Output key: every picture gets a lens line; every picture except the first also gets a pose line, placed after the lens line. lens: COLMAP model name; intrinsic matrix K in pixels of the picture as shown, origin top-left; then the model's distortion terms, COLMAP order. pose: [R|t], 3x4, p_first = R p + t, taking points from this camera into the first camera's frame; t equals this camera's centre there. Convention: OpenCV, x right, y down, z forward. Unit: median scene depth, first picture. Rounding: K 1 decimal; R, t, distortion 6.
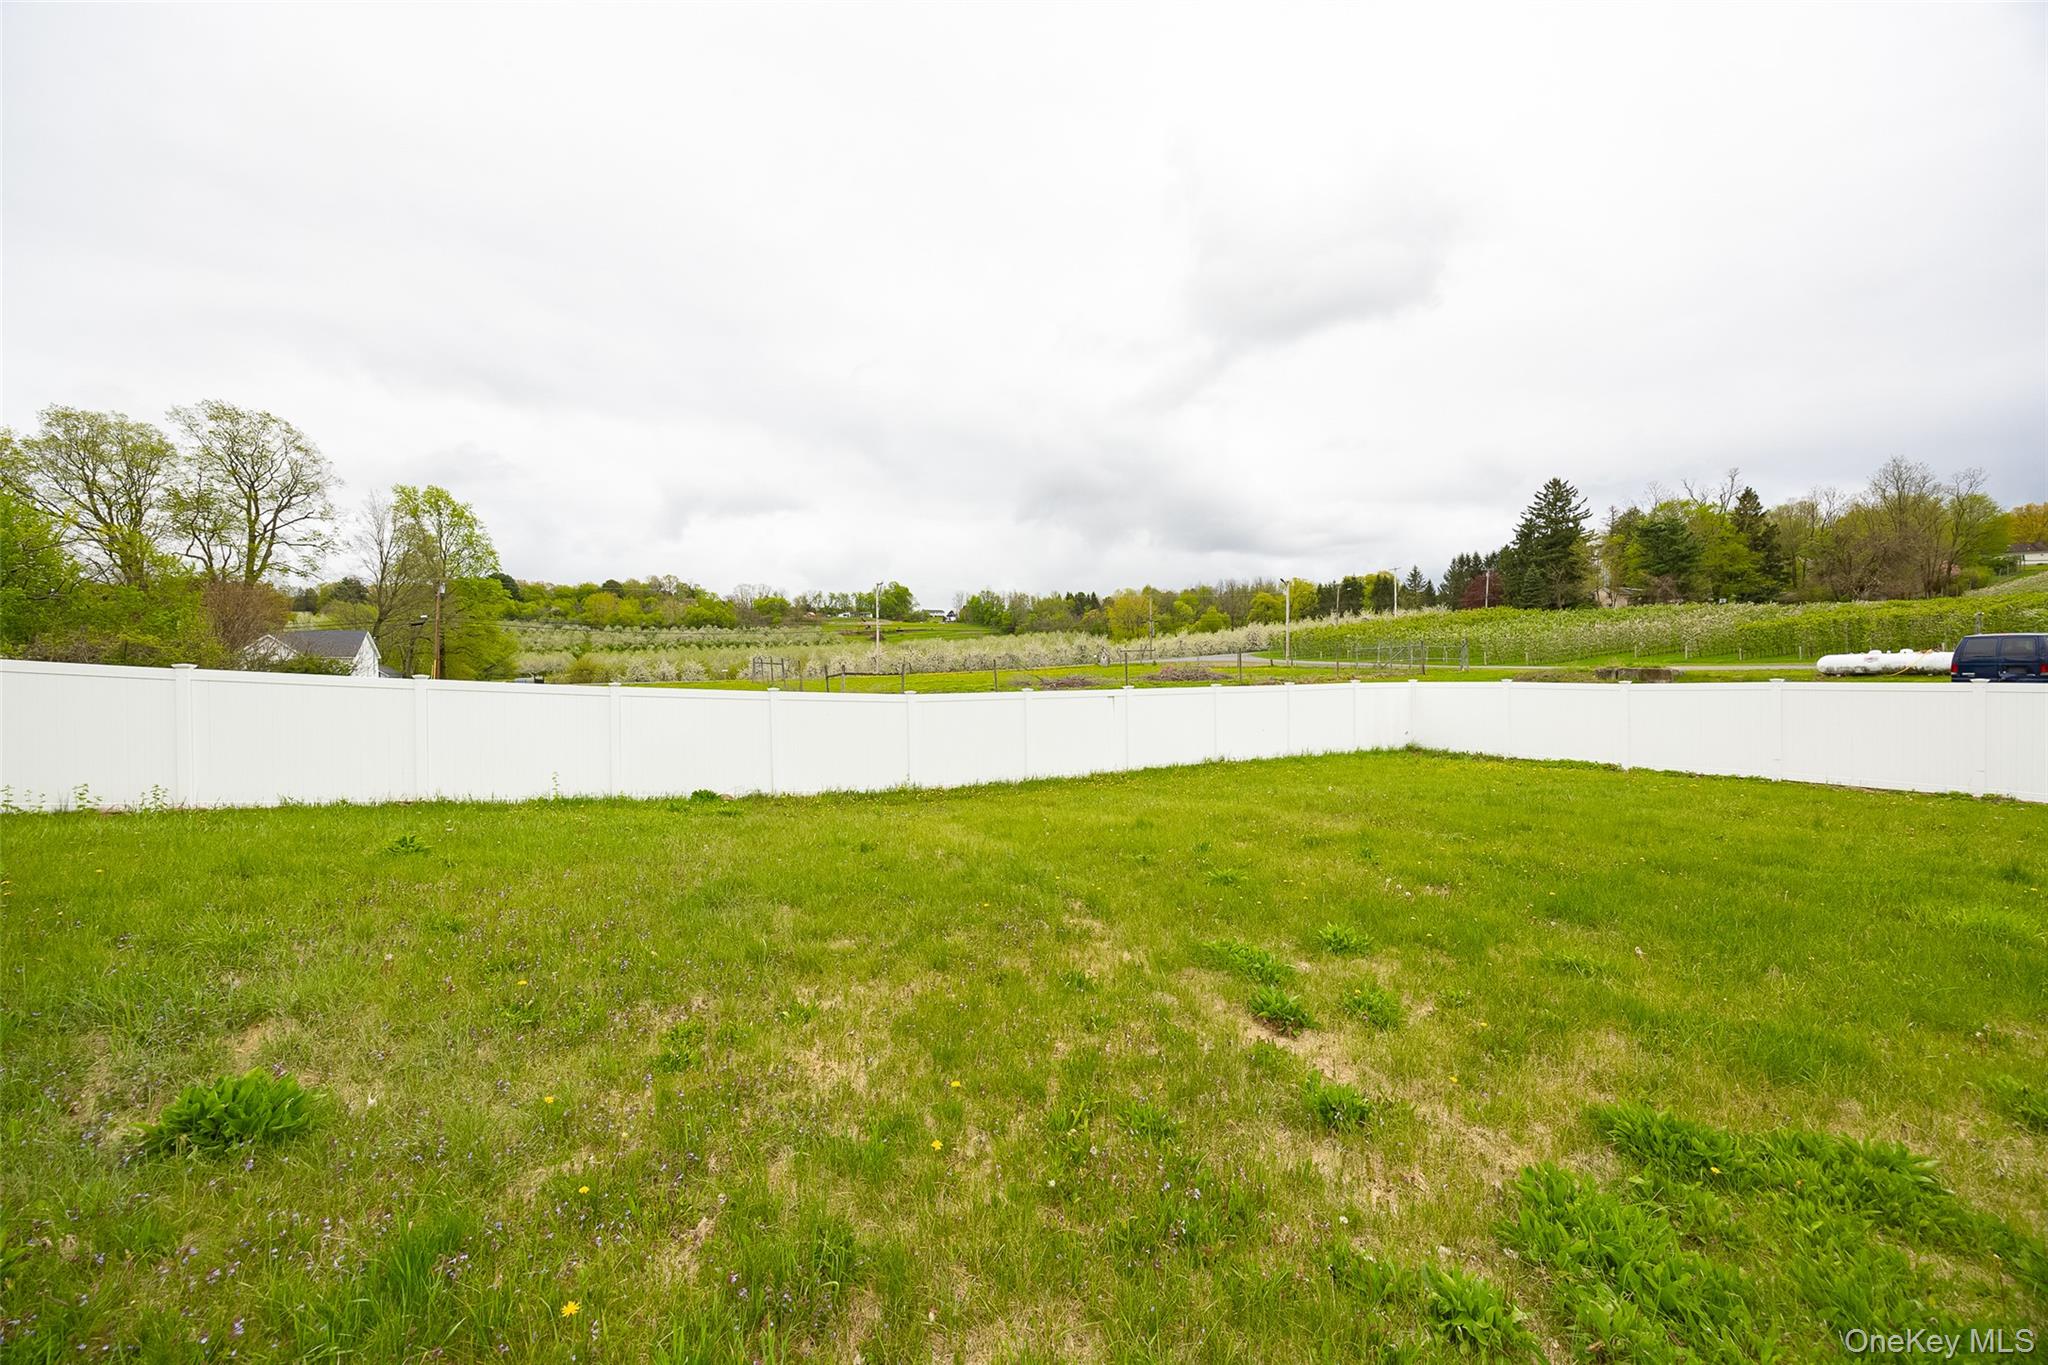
lens RADIAL K [[783.6, 0, 1022.0], [0, 783.6, 676.7], [0, 0, 1]] dist [-0.001026, -0.000514]
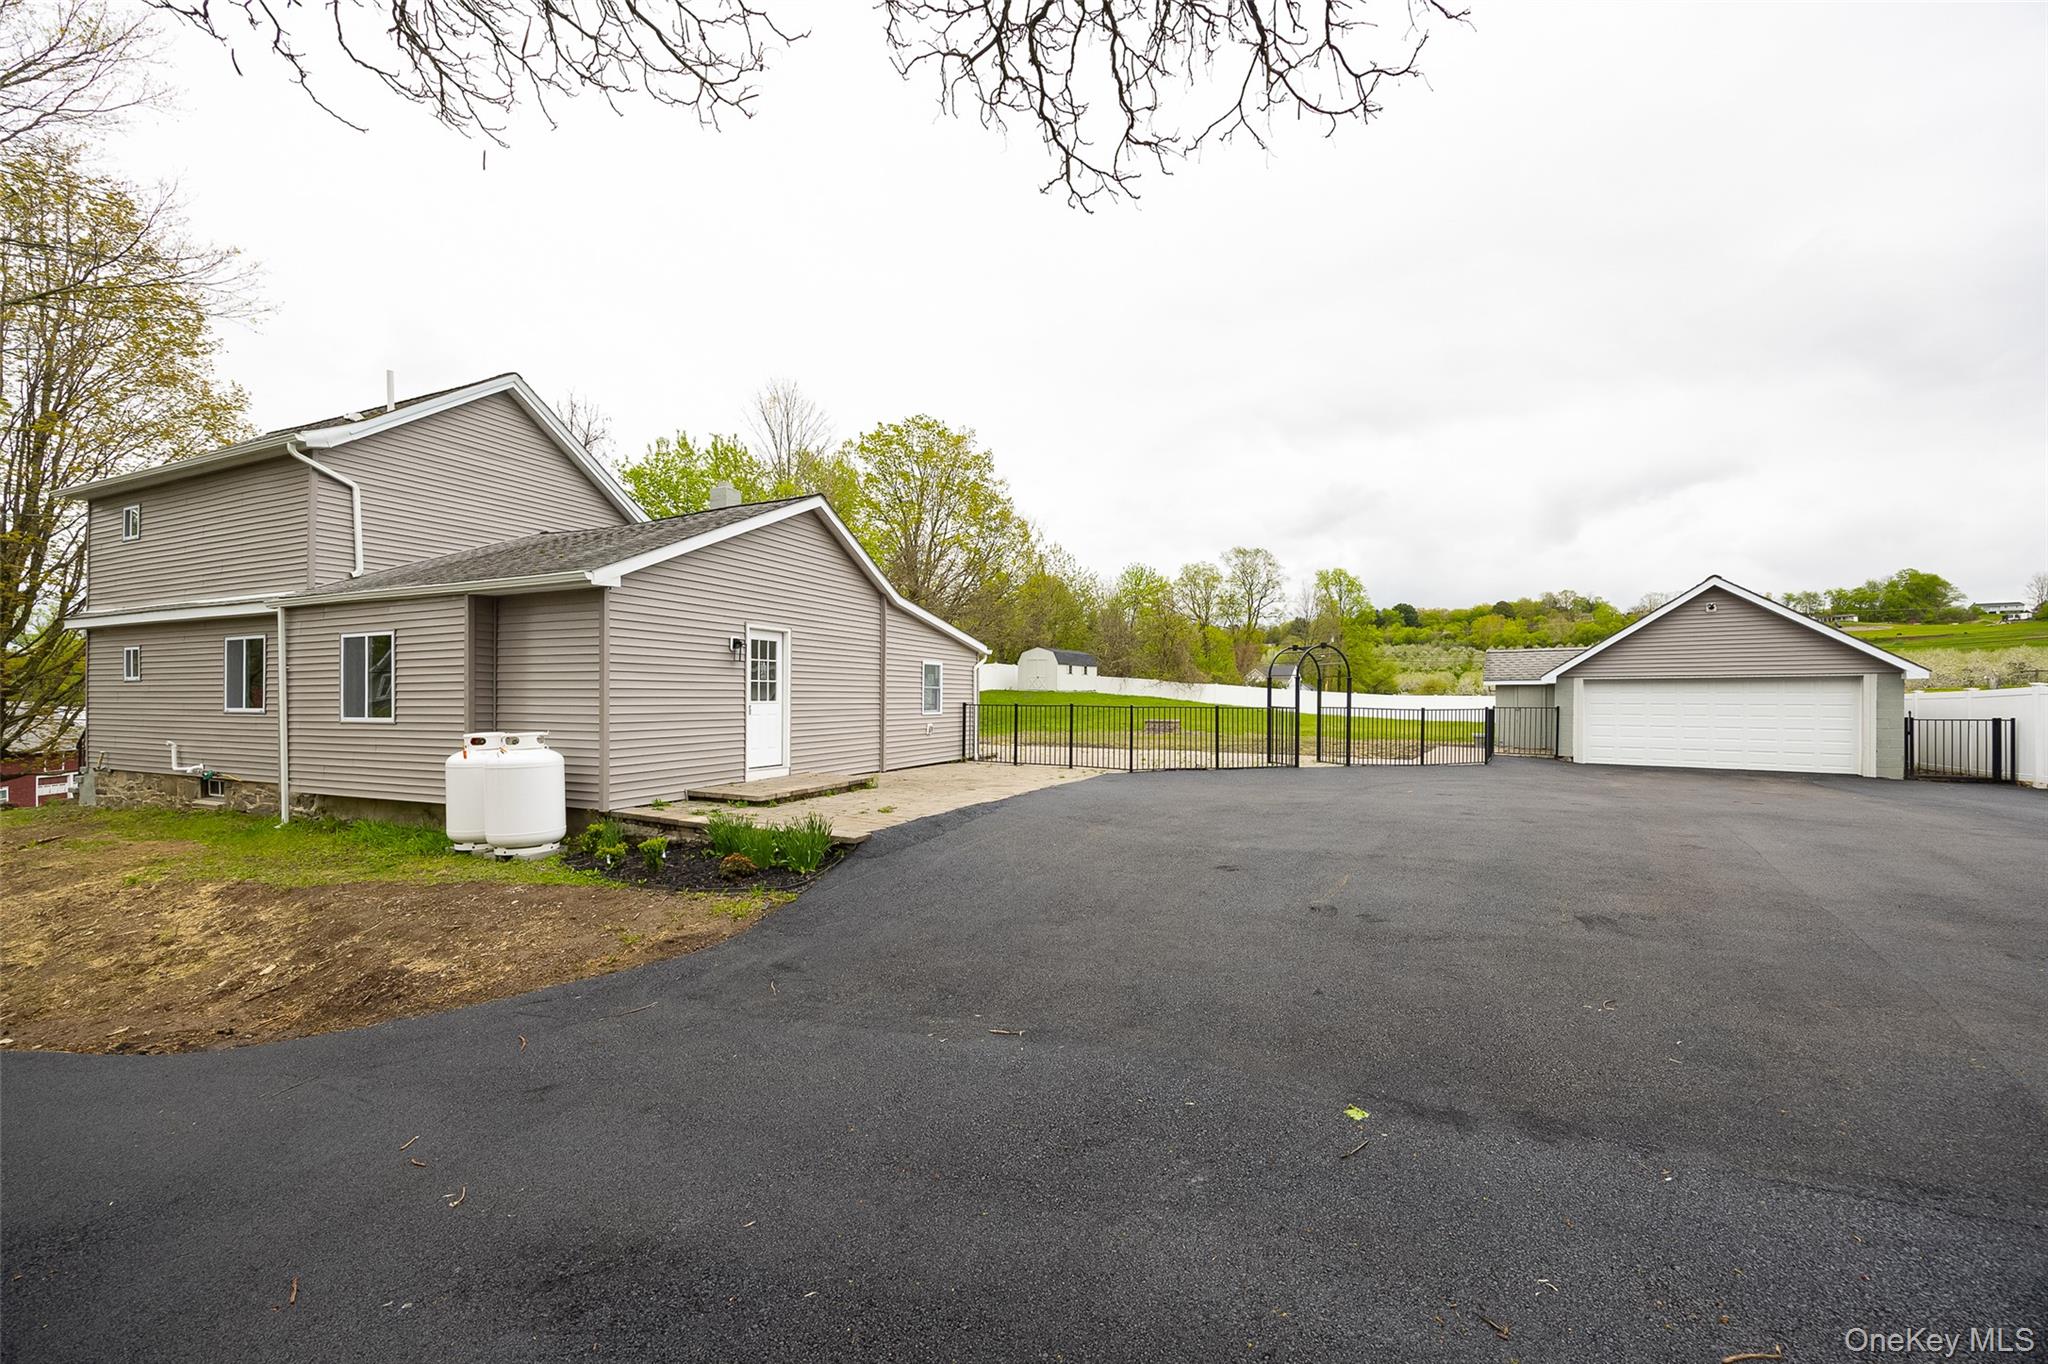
lens RADIAL K [[814.7, 0, 1007.6], [0, 814.7, 719.1], [0, 0, 1]] dist [0.000097, -0.000104]
pose [[0.493125, 0.043427, -0.868874, 0.412760], [-0.016744, 0.999042, 0.040430, 0.000984], [0.869798, -0.005389, 0.493379, -0.443085]]
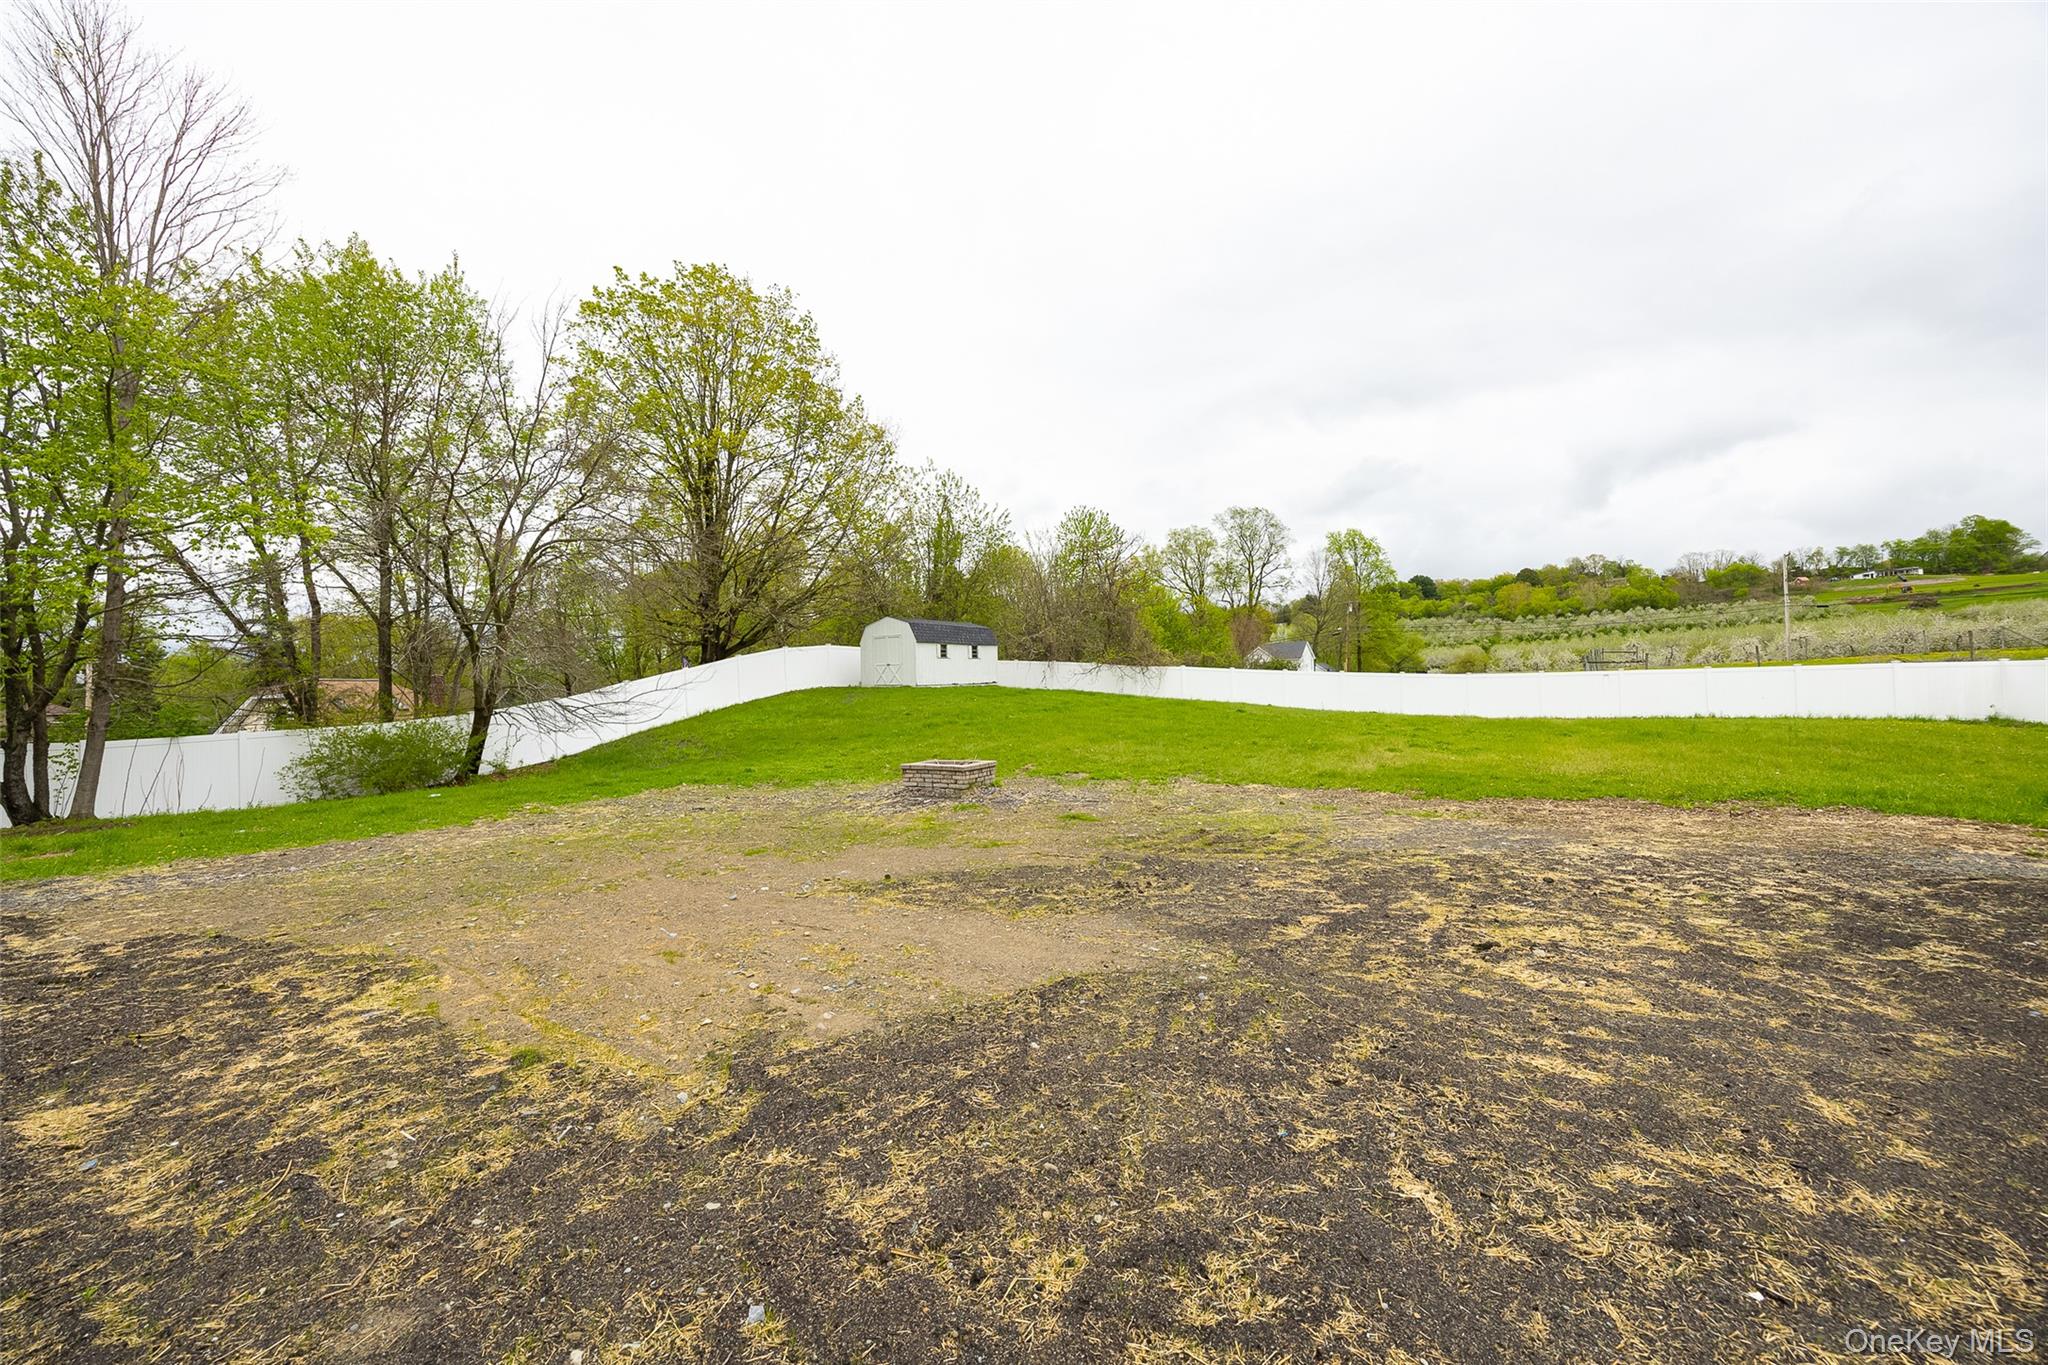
lens RADIAL K [[808.8, 0, 1010.3], [0, 808.8, 690.0], [0, 0, 1]] dist [-0.000080, 0.000046]
pose [[0.479288, 0.005139, -0.877642, 0.227801], [0.018578, 0.999699, 0.016000, 0.000692], [0.877461, -0.023974, 0.479049, -0.224524]]
